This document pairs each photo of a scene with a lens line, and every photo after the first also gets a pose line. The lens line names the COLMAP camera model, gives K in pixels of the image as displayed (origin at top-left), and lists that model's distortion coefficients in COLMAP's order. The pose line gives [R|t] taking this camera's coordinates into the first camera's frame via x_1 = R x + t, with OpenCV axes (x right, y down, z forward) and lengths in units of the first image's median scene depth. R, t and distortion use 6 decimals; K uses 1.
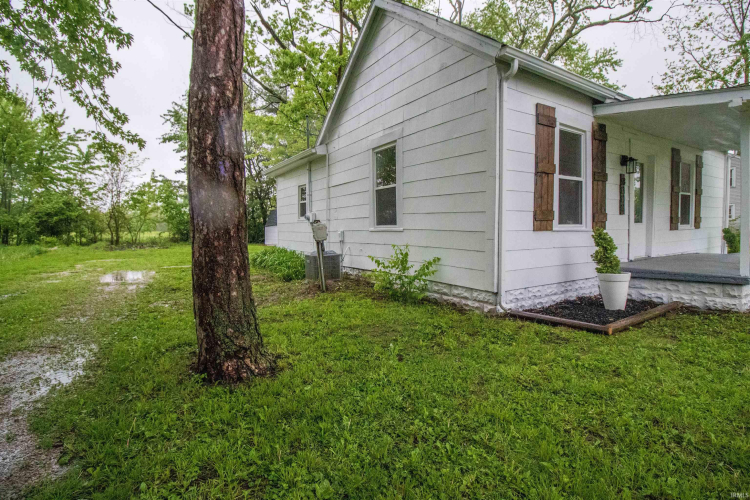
lens RADIAL K [[346.6, 0, 376.6], [0, 346.6, 238.3], [0, 0, 1]] dist [0.001193, -0.013325]
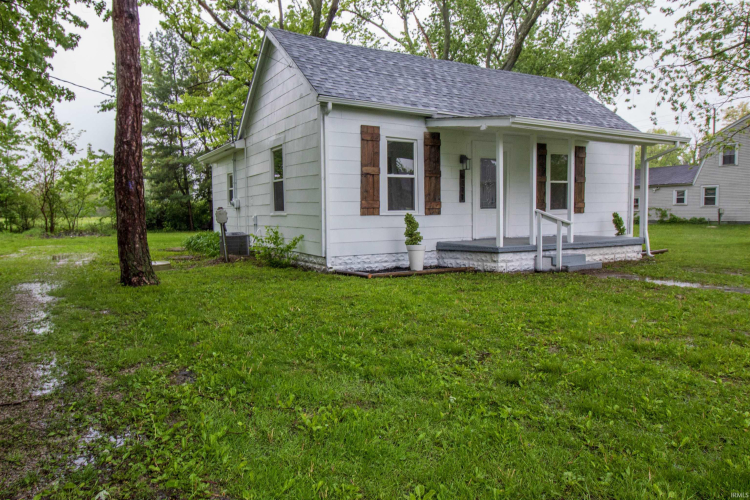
lens RADIAL K [[470.9, 0, 376.4], [0, 470.9, 238.9], [0, 0, 1]] dist [-0.000677, -0.001133]
pose [[0.999570, 0.000817, -0.029327, 0.535928], [-0.000040, 0.999649, 0.026476, 0.021763], [0.029338, -0.026463, 0.999219, -0.860957]]
